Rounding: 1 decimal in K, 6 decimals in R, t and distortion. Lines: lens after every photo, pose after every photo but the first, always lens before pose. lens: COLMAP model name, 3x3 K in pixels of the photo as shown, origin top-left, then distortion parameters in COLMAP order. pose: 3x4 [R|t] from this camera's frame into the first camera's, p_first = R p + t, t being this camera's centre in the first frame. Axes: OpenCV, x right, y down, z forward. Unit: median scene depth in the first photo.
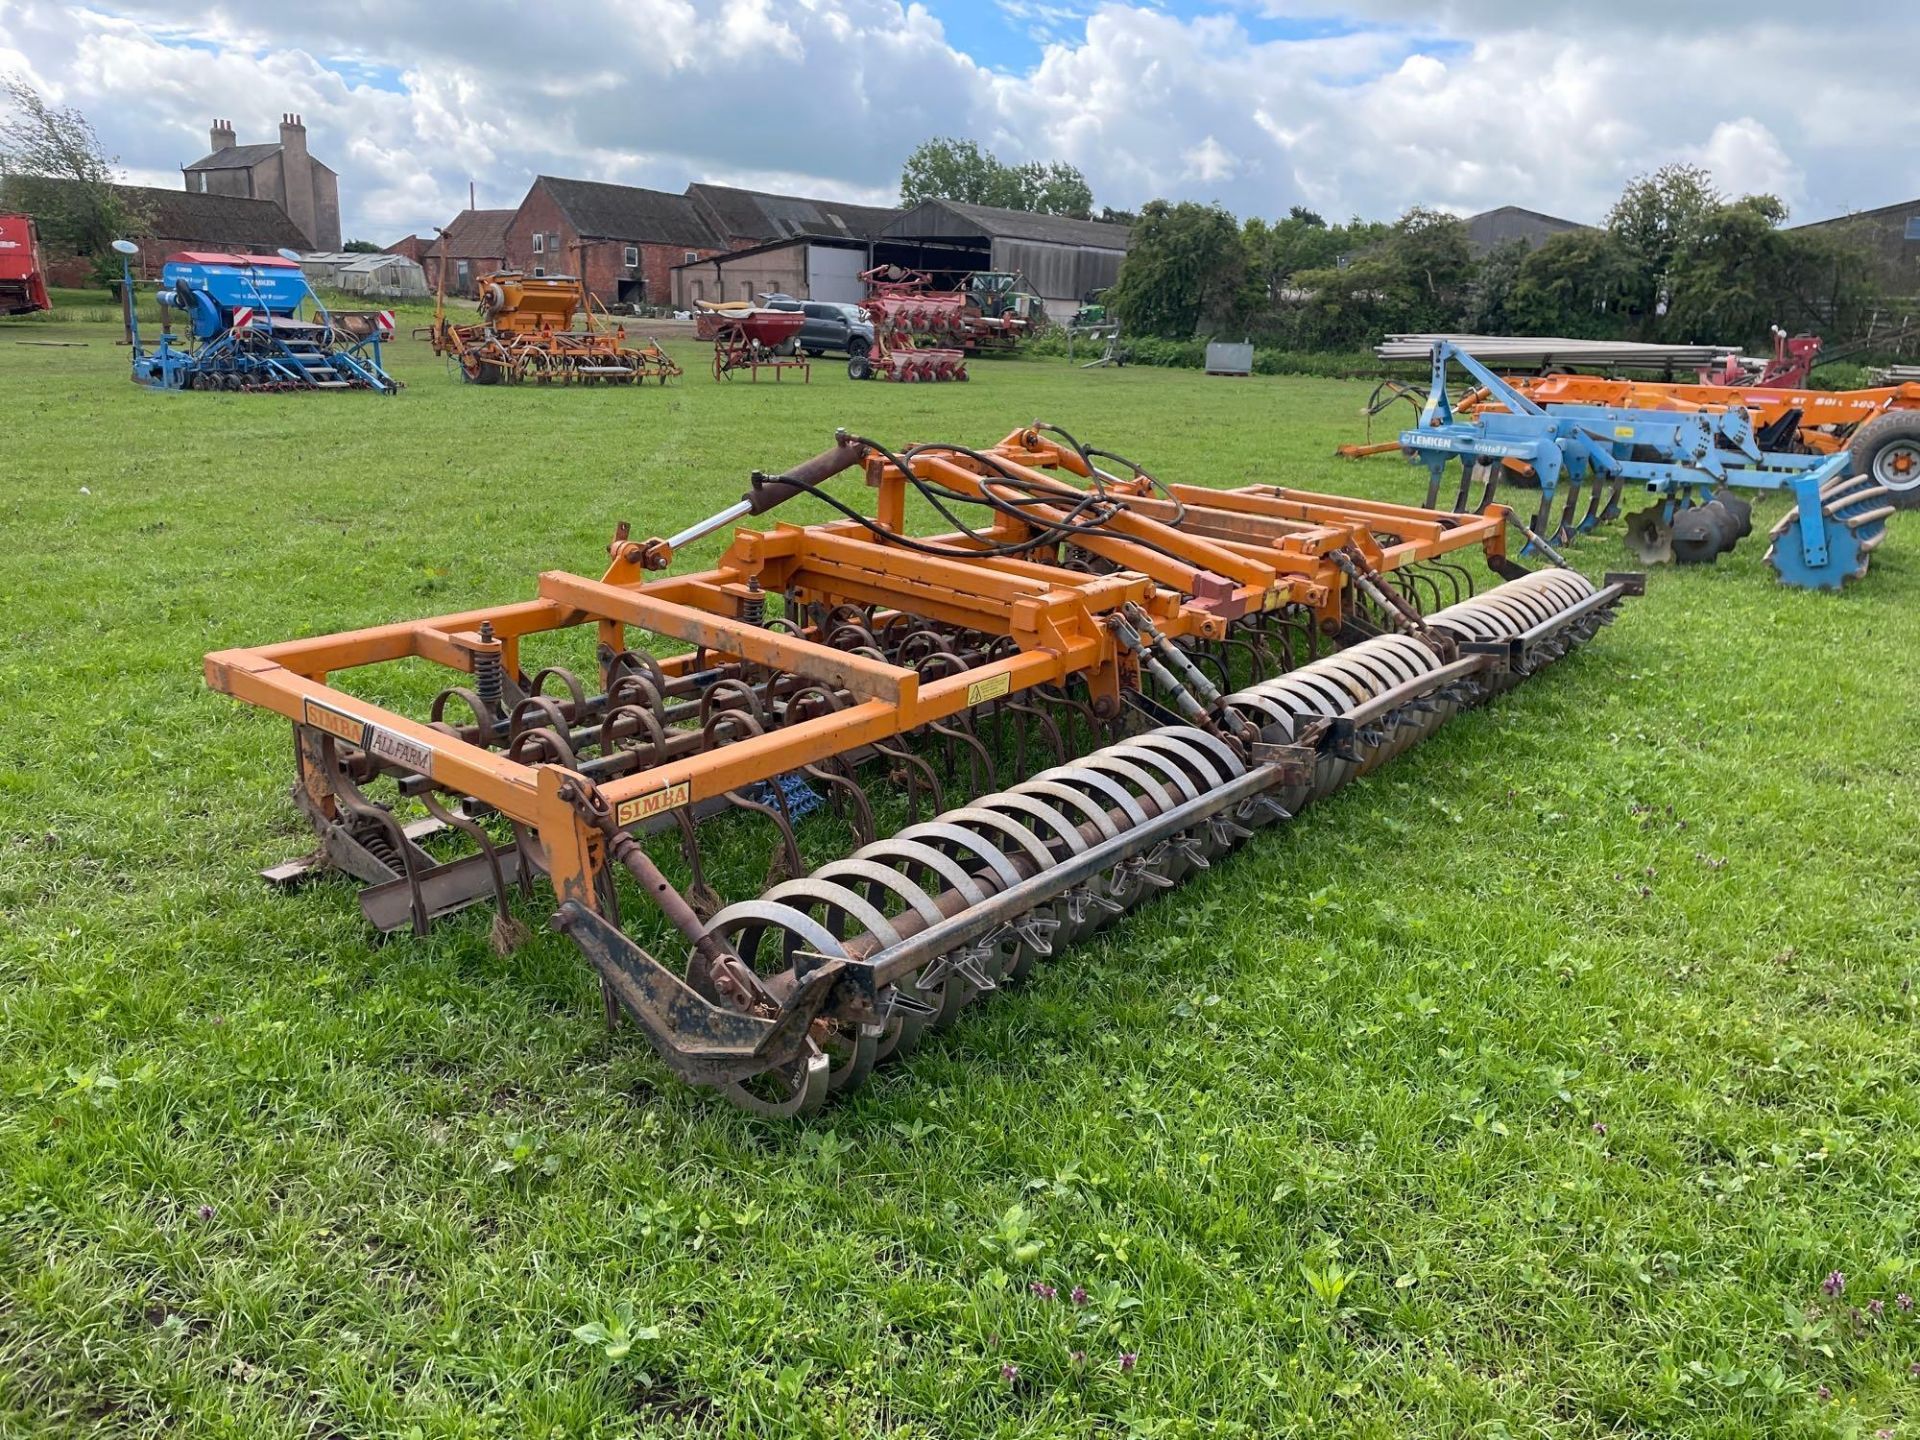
lens RADIAL K [[1442.4, 0, 990.3], [0, 1442.4, 732.1], [0, 0, 1]] dist [0.089653, -0.110944]
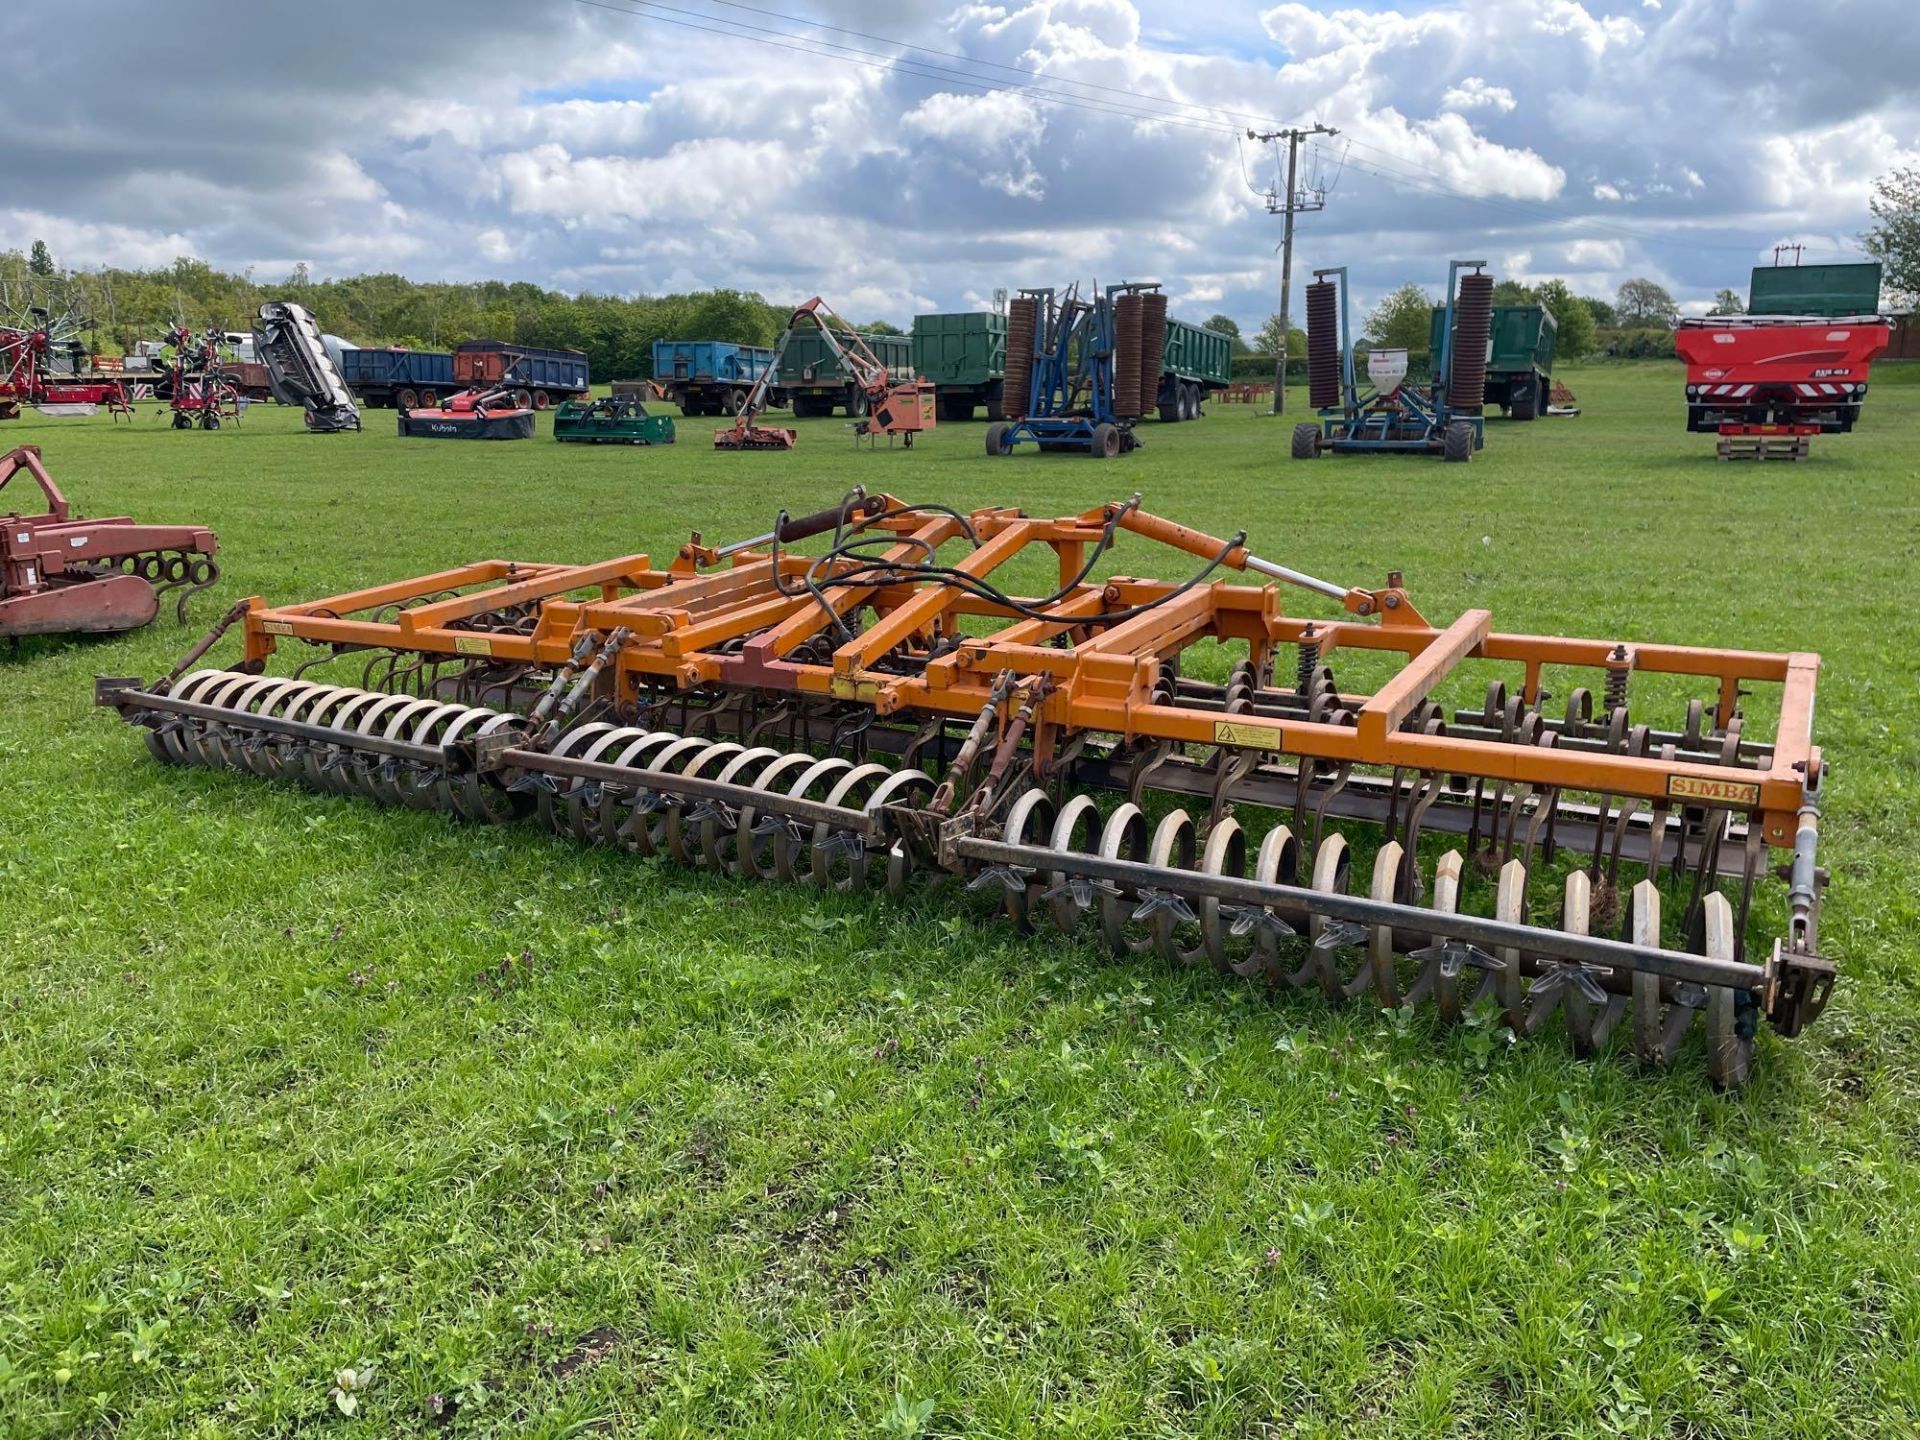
lens RADIAL K [[1442.4, 0, 964.5], [0, 1442.4, 720.8], [0, 0, 1]] dist [0.089653, -0.110944]
pose [[0.085978, 0.200719, -0.975869, 0.158706], [-0.254612, 0.951397, 0.173253, -0.036096], [0.963214, 0.233572, 0.132905, 0.138949]]
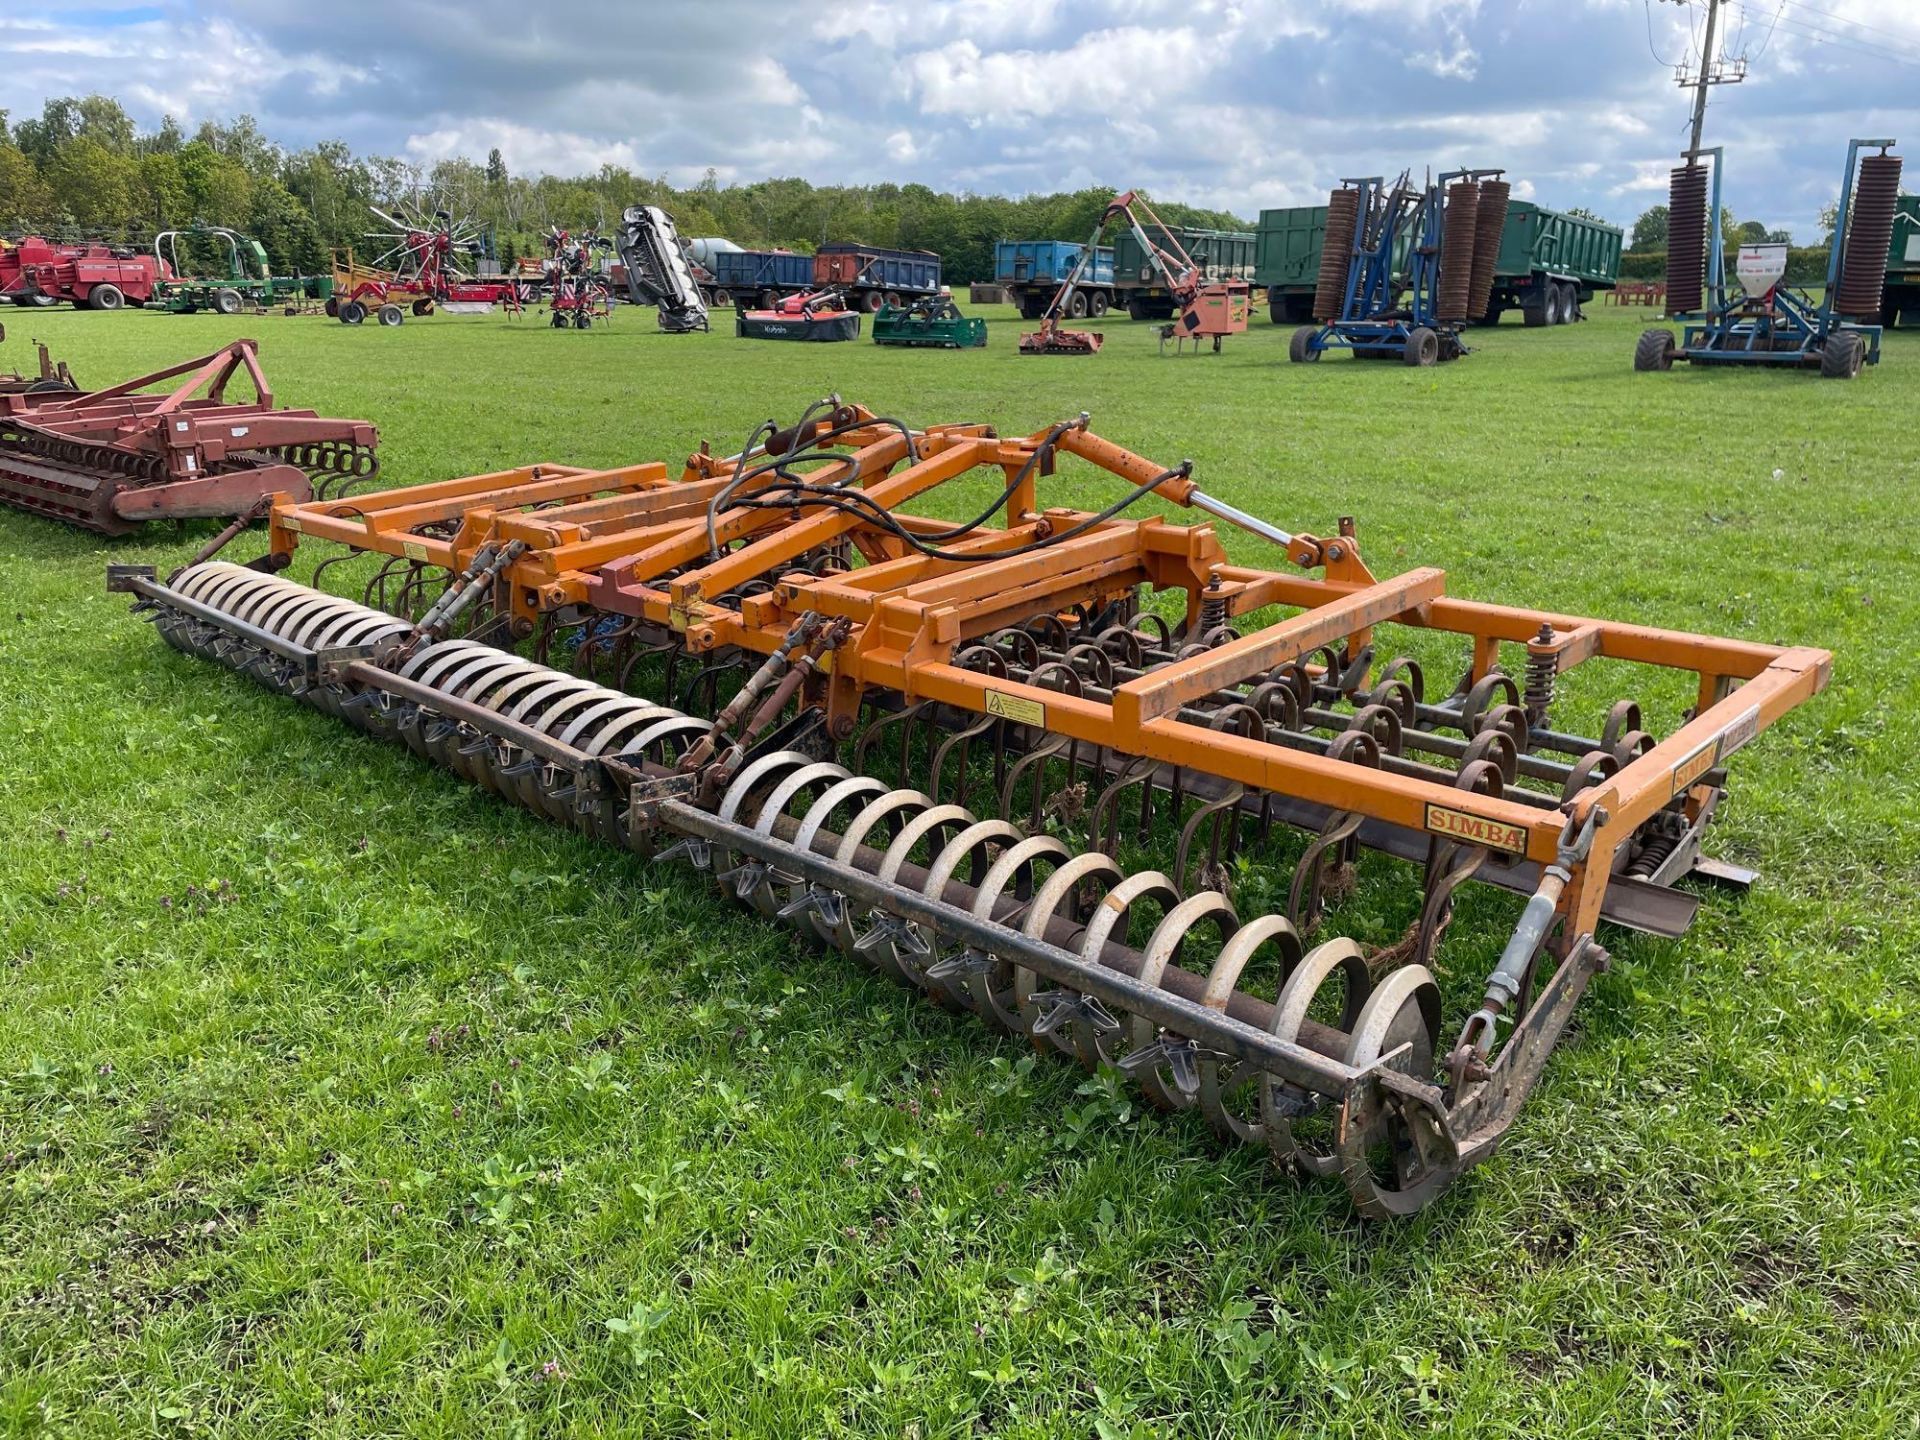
lens RADIAL K [[1442.4, 0, 973.8], [0, 1442.4, 738.4], [0, 0, 1]] dist [0.089653, -0.110944]
pose [[-0.164485, 0.268958, -0.949003, 0.141883], [-0.261805, 0.915695, 0.304896, -0.047620], [0.951001, 0.298604, -0.080204, 0.181362]]
